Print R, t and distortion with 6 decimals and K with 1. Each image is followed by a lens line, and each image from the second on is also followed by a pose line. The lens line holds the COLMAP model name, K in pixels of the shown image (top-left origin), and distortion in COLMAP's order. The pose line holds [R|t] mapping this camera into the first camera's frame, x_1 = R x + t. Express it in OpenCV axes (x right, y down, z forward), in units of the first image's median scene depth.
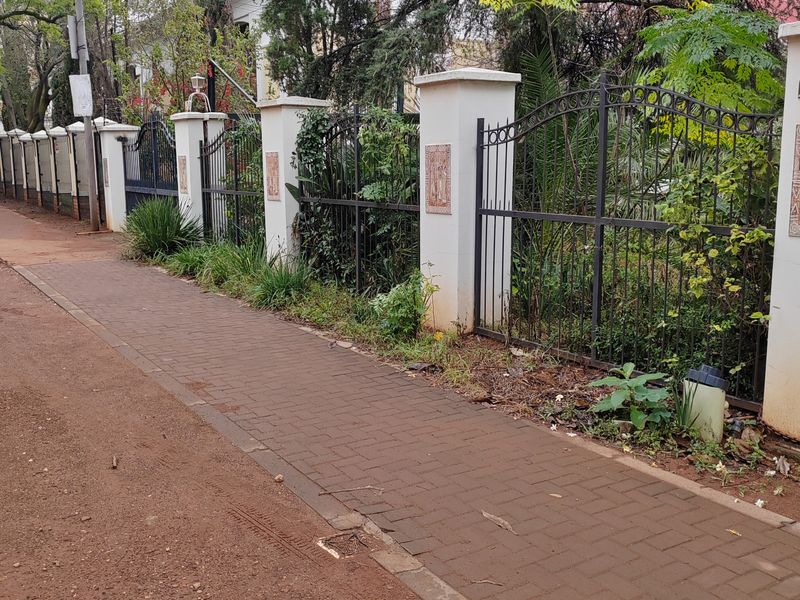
lens RADIAL K [[805.2, 0, 398.9], [0, 805.2, 322.8], [0, 0, 1]] dist [0.043190, -0.025528]
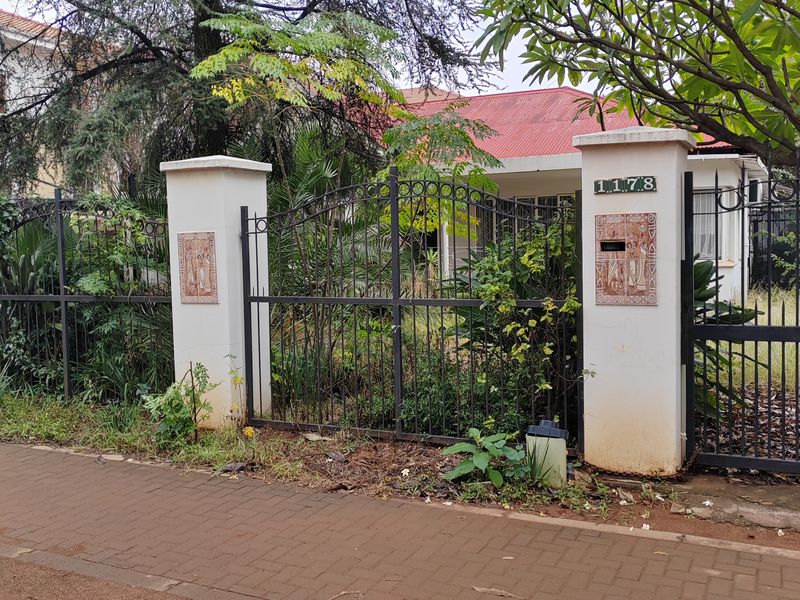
lens RADIAL K [[826.9, 0, 400.0], [0, 826.9, 300.0], [0, 0, 1]] dist [0.020195, -0.017756]
pose [[0.855127, -0.053103, 0.515692, -0.266978], [0.119975, 0.988007, -0.097204, -0.017966], [-0.504345, 0.144992, 0.851242, 0.056426]]
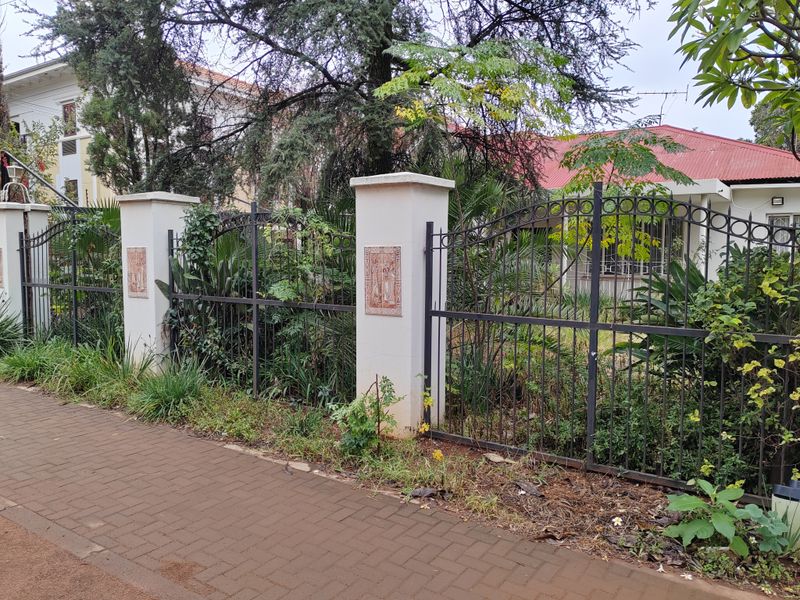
lens RADIAL K [[625.0, 0, 400.0], [0, 625.0, 300.0], [0, 0, 1]] dist [0.033367, -0.004530]
pose [[0.921522, -0.021423, 0.387735, -0.239486], [0.066470, 0.992443, -0.103142, -0.079257], [-0.382596, 0.120821, 0.915982, 0.315864]]
